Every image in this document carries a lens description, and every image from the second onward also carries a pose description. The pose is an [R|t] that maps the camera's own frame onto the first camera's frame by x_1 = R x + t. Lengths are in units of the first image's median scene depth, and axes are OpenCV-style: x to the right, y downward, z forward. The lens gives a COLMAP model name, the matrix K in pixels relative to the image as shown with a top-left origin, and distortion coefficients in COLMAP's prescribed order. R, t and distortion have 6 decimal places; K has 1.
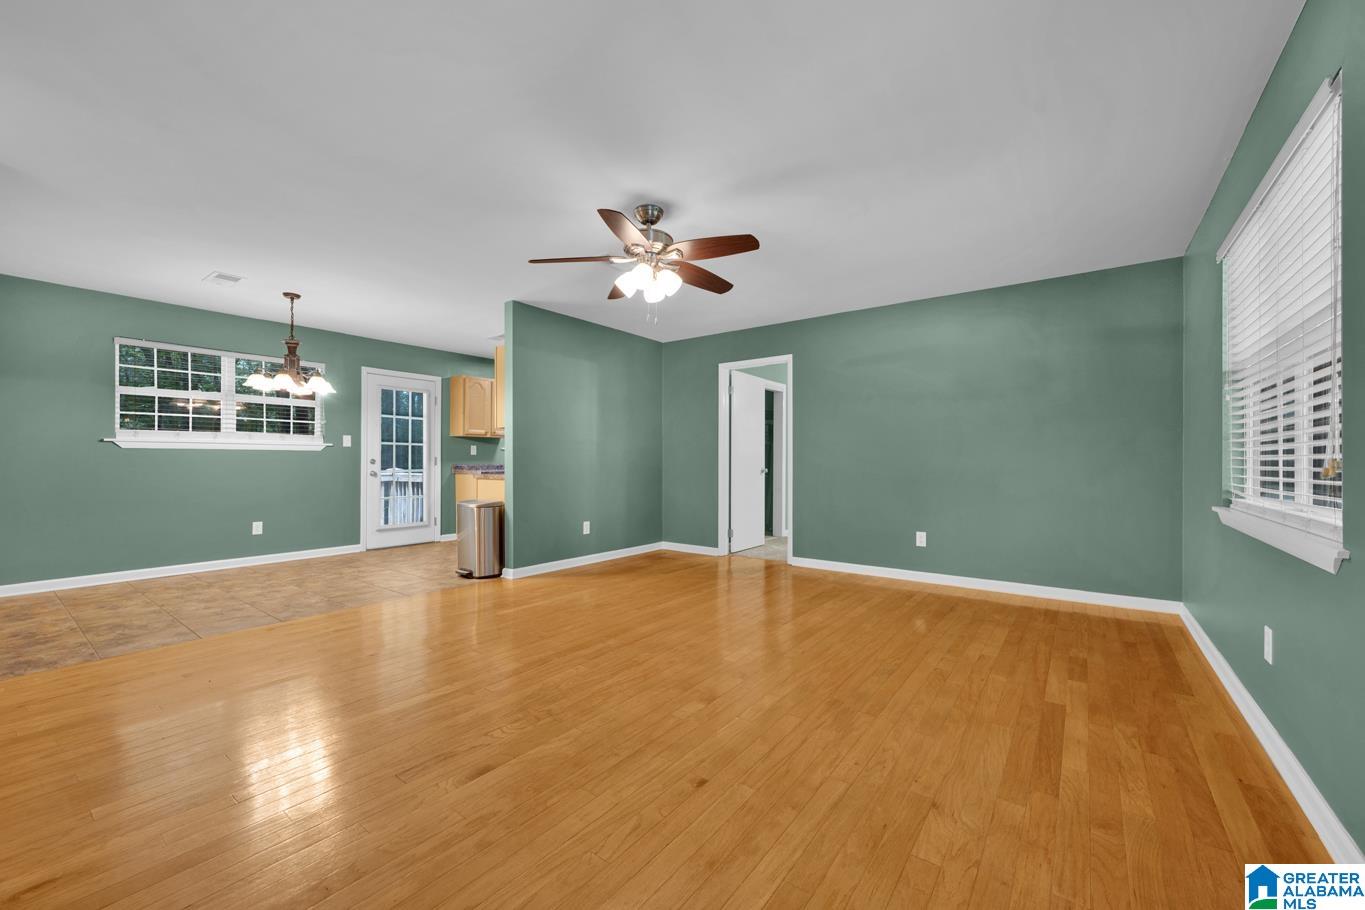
lens RADIAL K [[538.2, 0, 687.2], [0, 538.2, 458.7], [0, 0, 1]] dist [-0.001224, 0.000348]
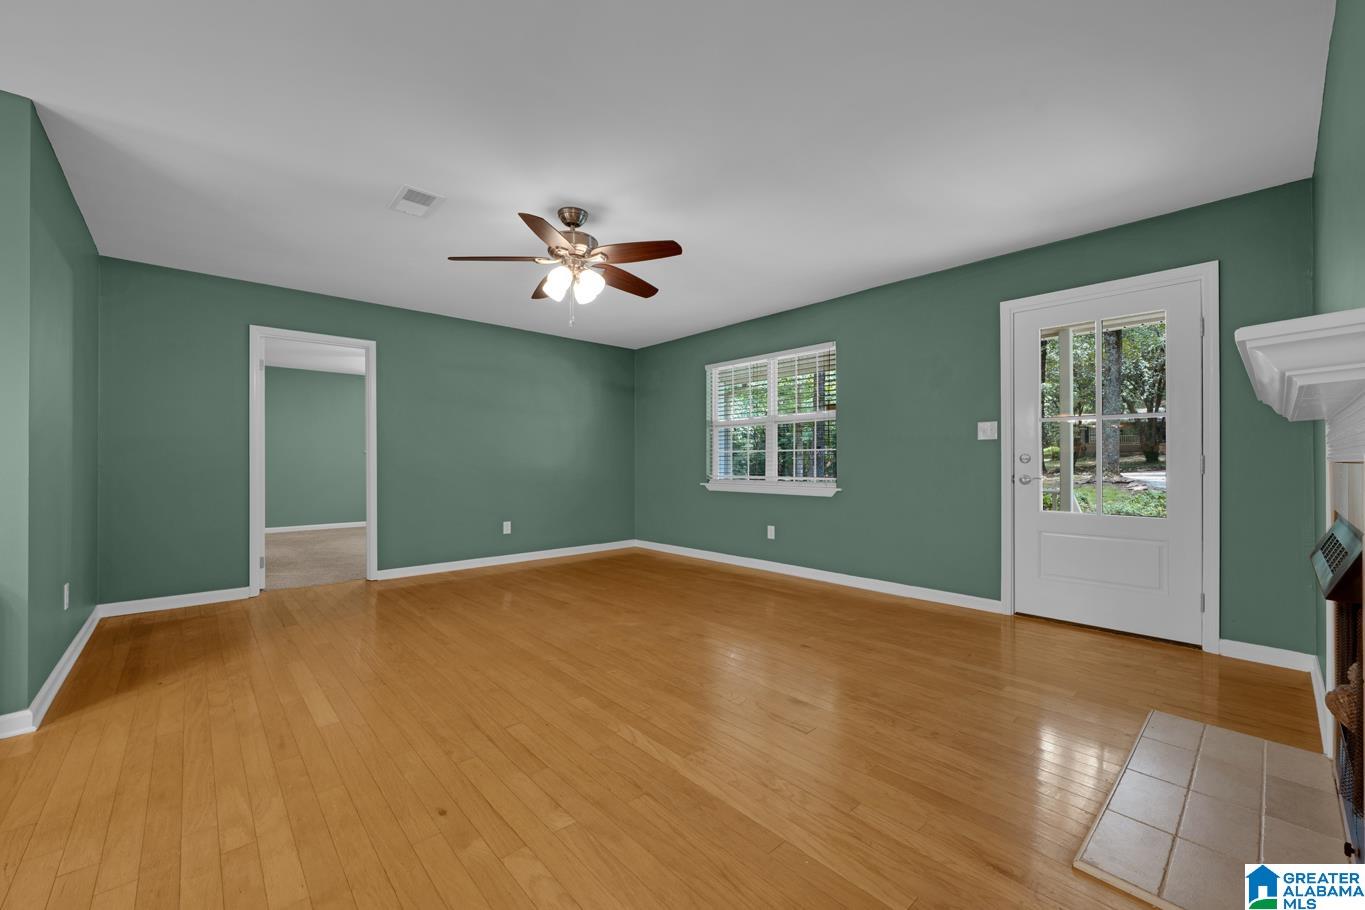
lens RADIAL K [[539.9, 0, 678.0], [0, 539.9, 457.6], [0, 0, 1]] dist [0.007994, -0.000010]
pose [[0.192890, 0.005283, 0.981206, -0.610232], [-0.002178, 0.999985, -0.004956, 0.000055], [-0.981218, -0.001181, 0.192898, 0.365988]]
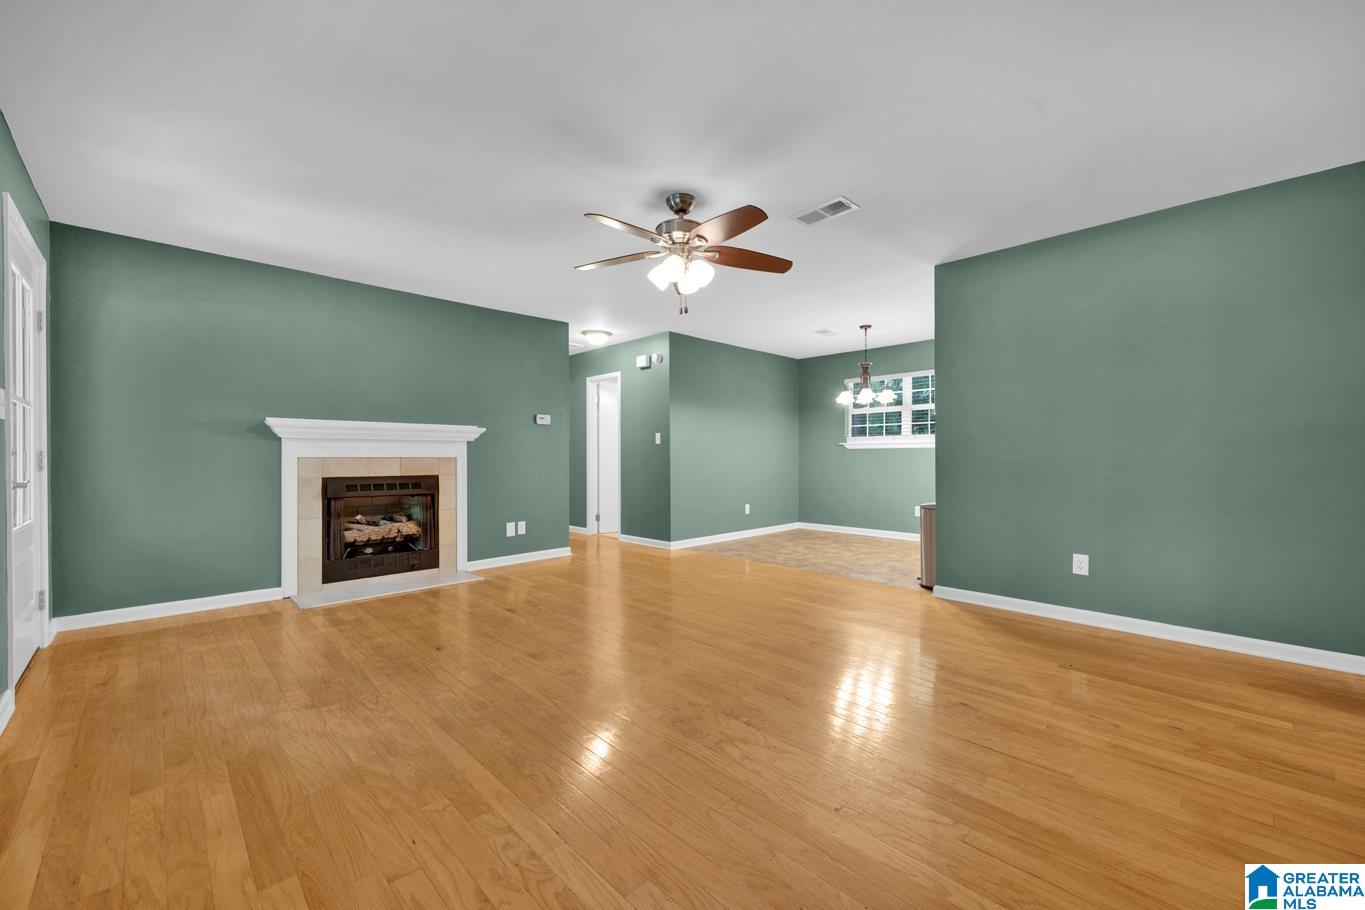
lens RADIAL K [[539.9, 0, 678.0], [0, 539.9, 457.6], [0, 0, 1]] dist [0.007994, -0.000010]
pose [[-0.161733, 0.002614, -0.986831, 0.537226], [0.003173, 0.999993, 0.002129, 0.000777], [0.986829, -0.002787, -0.161740, 0.686570]]
